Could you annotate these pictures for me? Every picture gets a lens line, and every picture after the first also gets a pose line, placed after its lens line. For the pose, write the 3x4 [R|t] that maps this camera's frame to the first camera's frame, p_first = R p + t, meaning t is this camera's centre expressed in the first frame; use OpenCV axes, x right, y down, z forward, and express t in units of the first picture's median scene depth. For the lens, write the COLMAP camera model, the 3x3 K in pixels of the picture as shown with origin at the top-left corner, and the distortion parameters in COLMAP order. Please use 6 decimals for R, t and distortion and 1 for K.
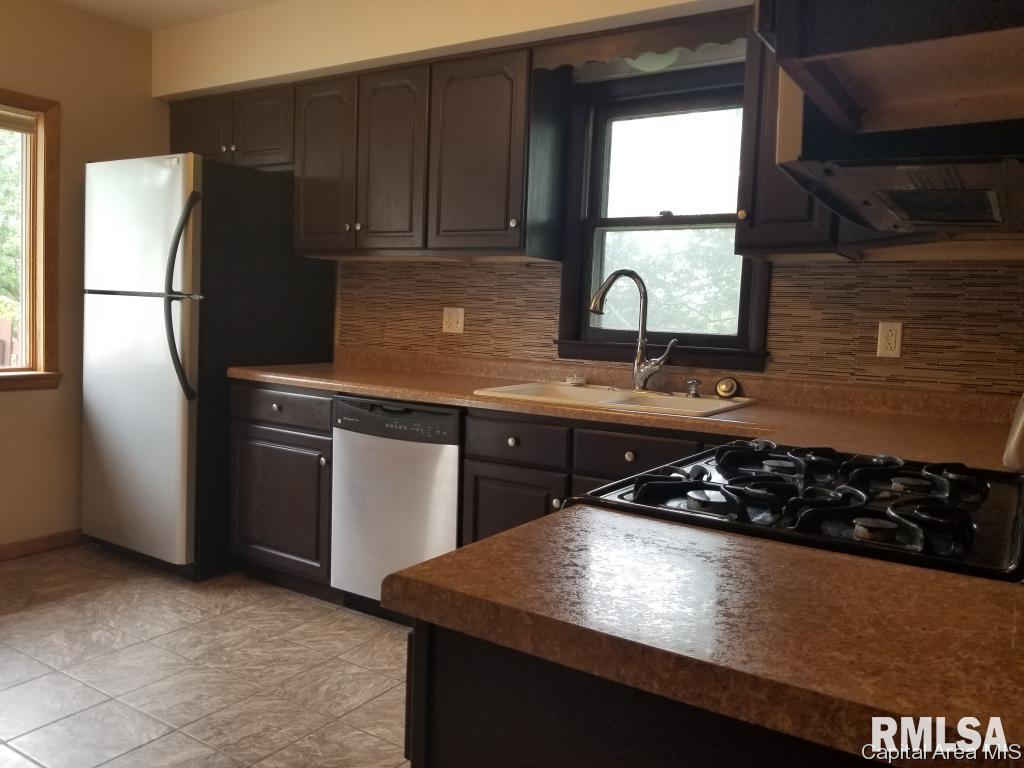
lens RADIAL K [[801.6, 0, 509.9], [0, 801.6, 377.4], [0, 0, 1]] dist [0.036957, -0.077633]
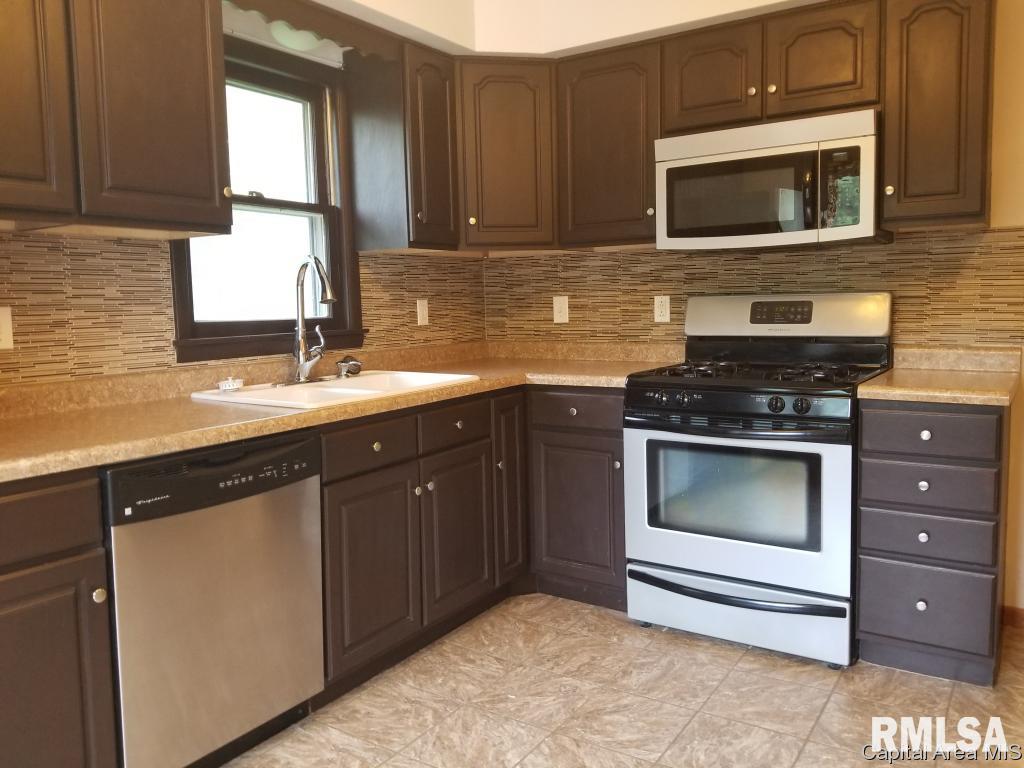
lens RADIAL K [[801.6, 0, 517.0], [0, 801.6, 379.0], [0, 0, 1]] dist [0.036957, -0.077633]
pose [[0.005403, -0.140660, 0.990043, -0.789163], [0.091446, 0.985979, 0.139583, -0.097227], [-0.995795, 0.089781, 0.018190, 0.718139]]
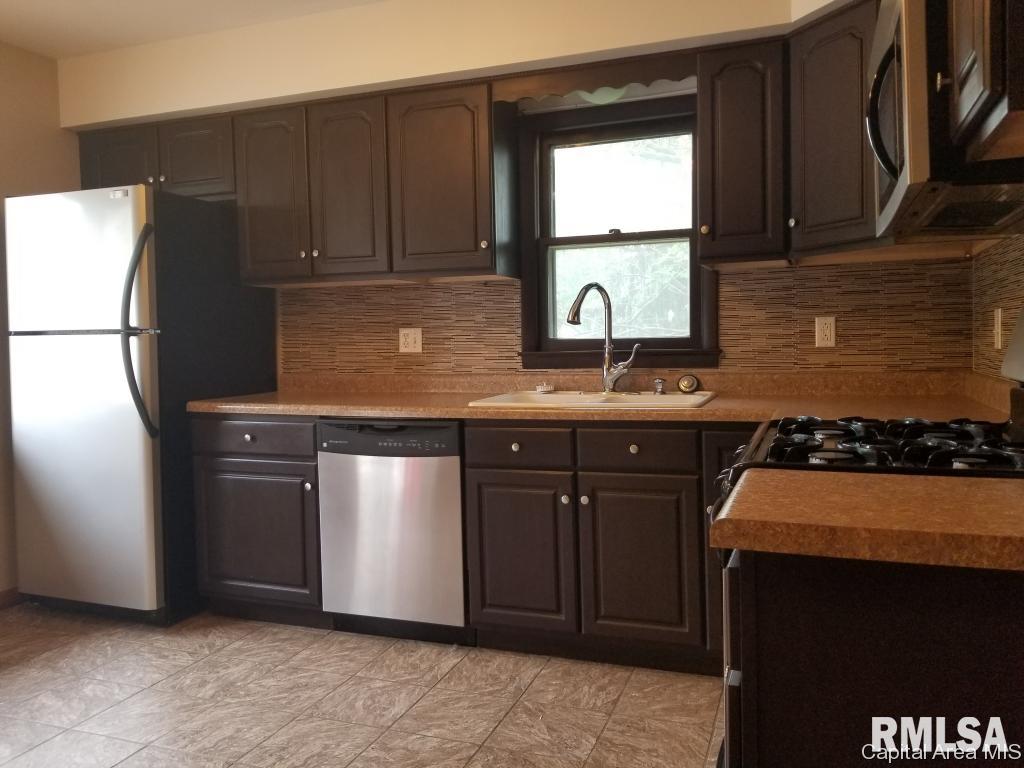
lens RADIAL K [[801.6, 0, 512.1], [0, 801.6, 378.0], [0, 0, 1]] dist [0.036957, -0.077633]
pose [[0.975906, -0.068551, 0.207141, -0.190858], [0.074086, 0.997069, -0.019073, 0.007492], [-0.205227, 0.033960, 0.978125, -0.041823]]
